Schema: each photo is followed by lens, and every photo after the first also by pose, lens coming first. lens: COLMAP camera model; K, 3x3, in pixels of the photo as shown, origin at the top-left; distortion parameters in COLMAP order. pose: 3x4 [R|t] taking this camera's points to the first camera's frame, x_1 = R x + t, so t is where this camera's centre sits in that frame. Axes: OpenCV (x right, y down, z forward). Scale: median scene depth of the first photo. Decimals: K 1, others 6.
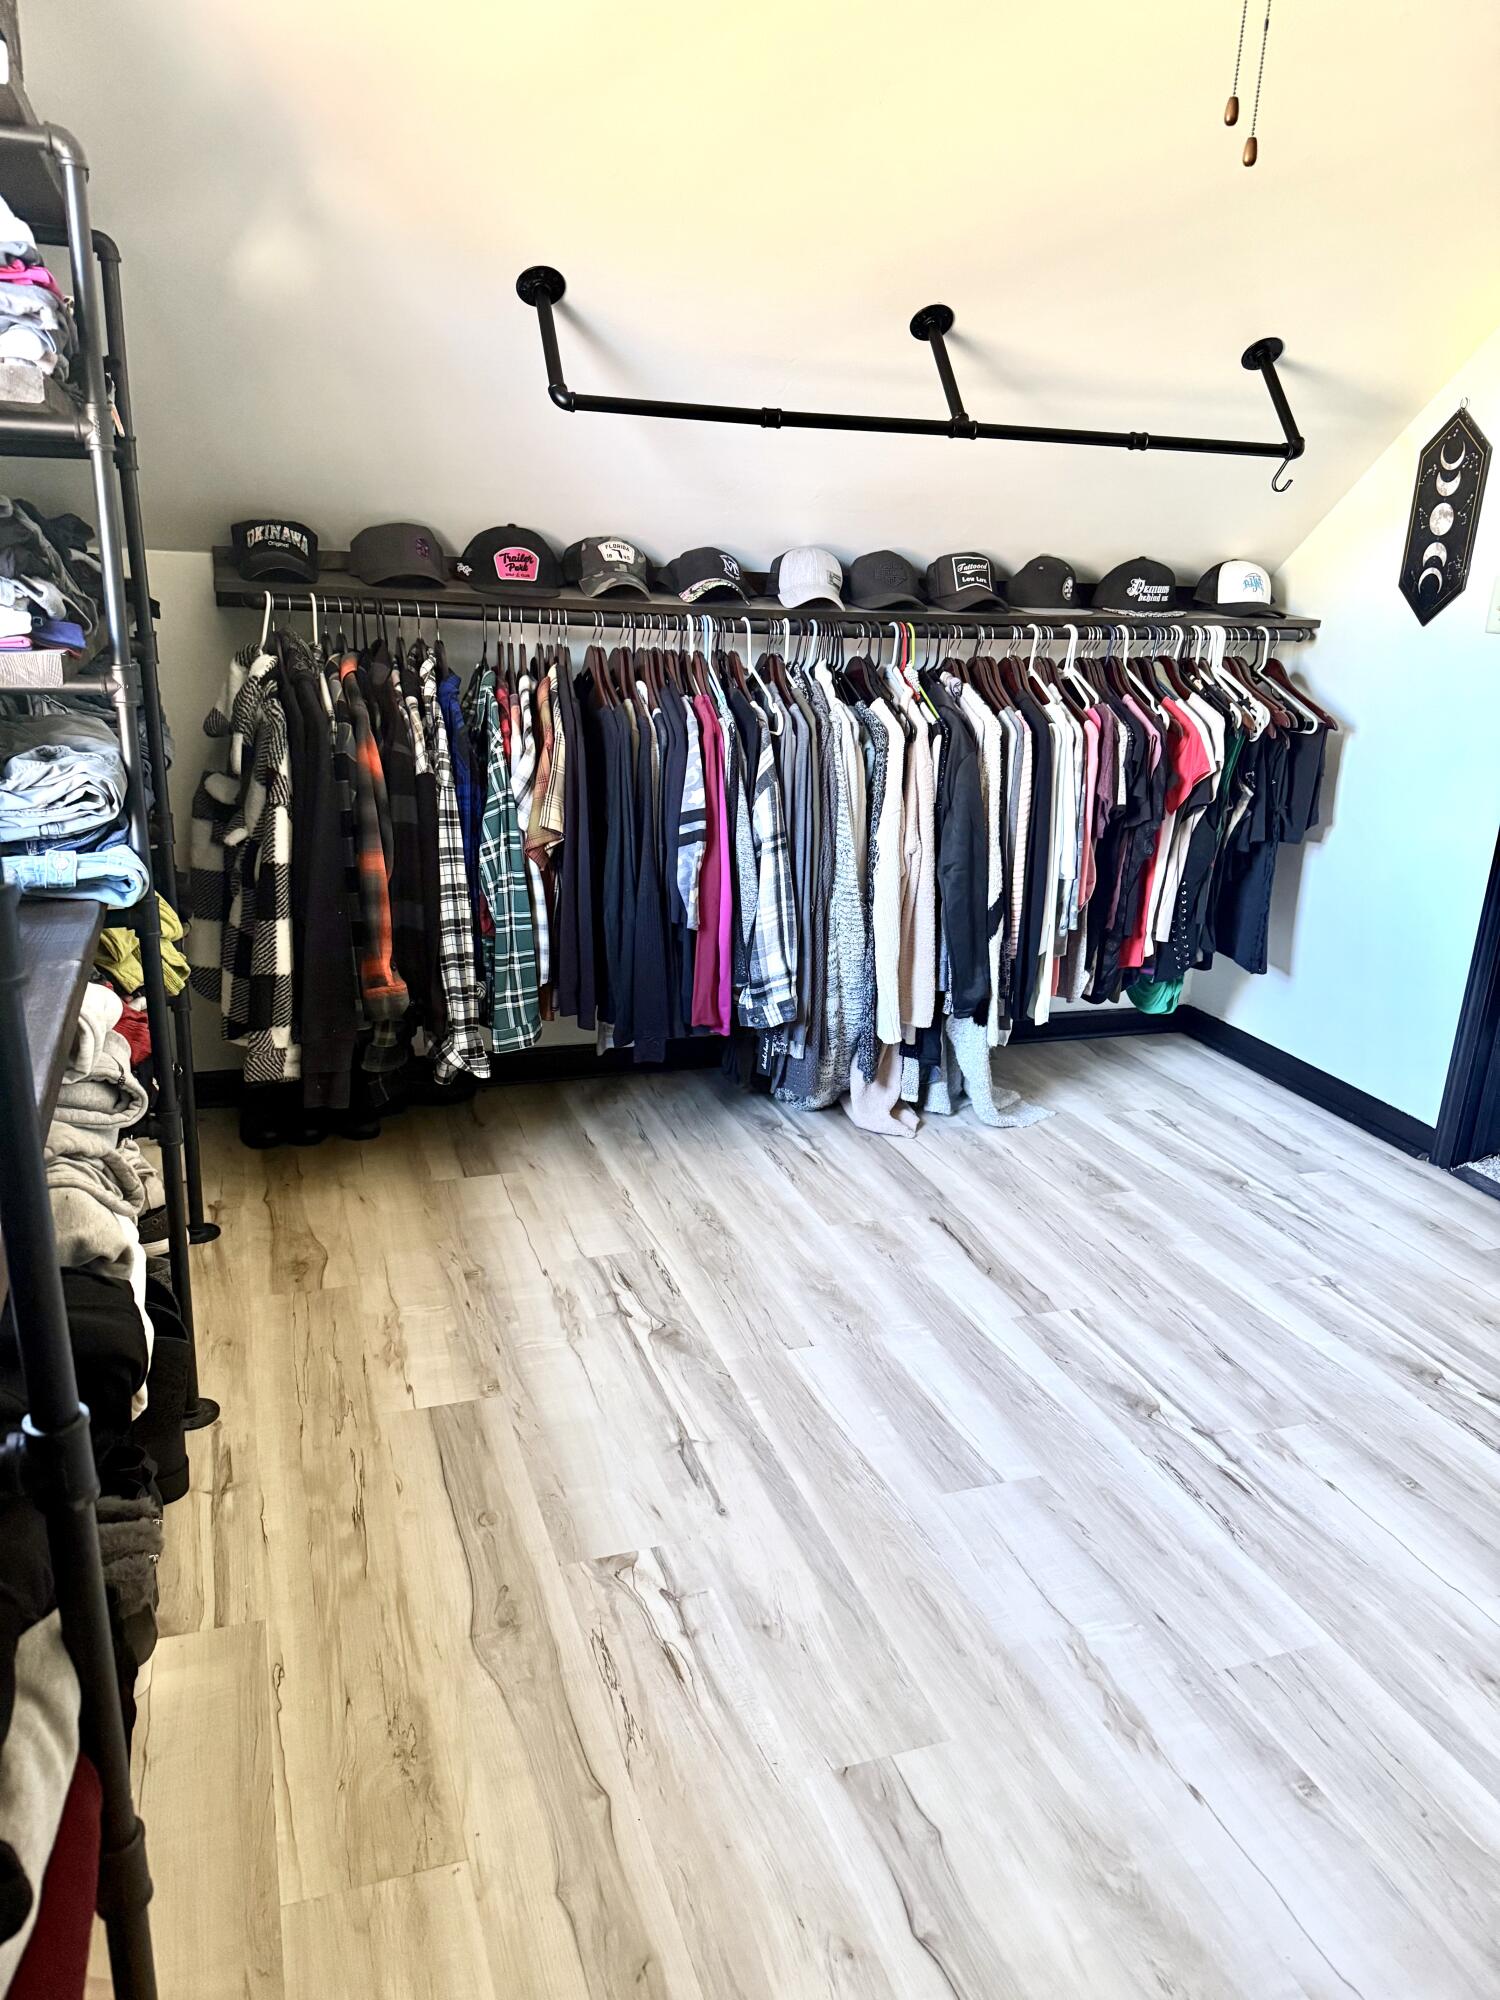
lens RADIAL K [[1412.5, 0, 752.2], [0, 1412.5, 998.2], [0, 0, 1]] dist [-0.000802, -0.018217]
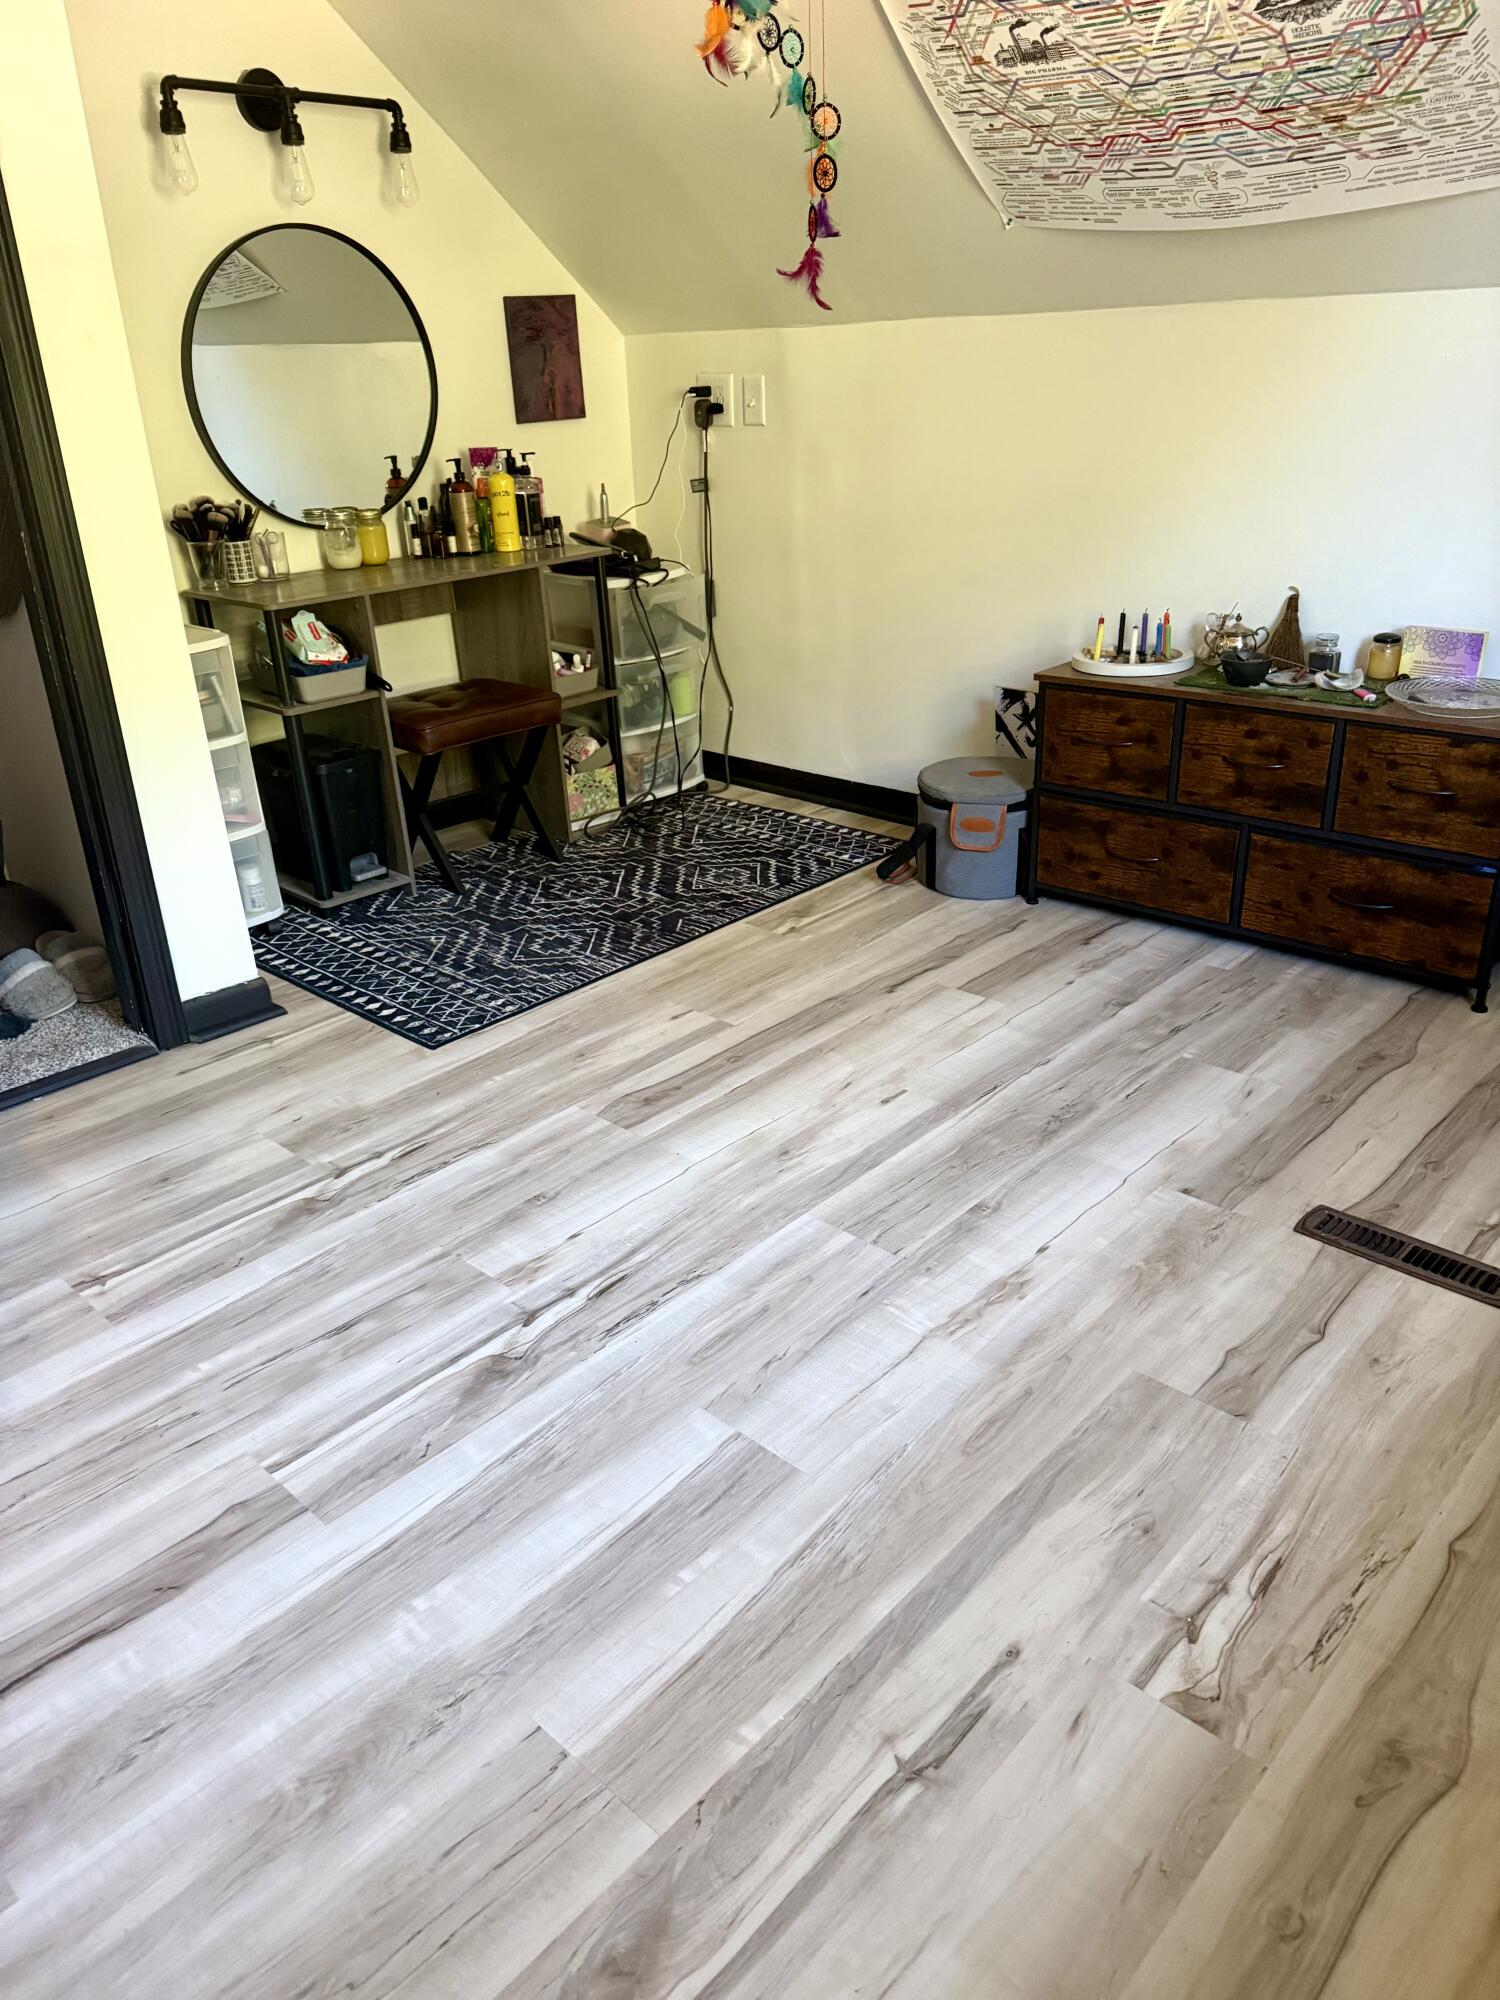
lens RADIAL K [[1412.5, 0, 752.7], [0, 1412.5, 998.6], [0, 0, 1]] dist [-0.000802, -0.018217]
pose [[-0.453438, -0.402644, 0.795155, -0.403353], [0.288846, 0.777609, 0.558474, -0.329701], [-0.843186, 0.482910, -0.236295, 1.157439]]
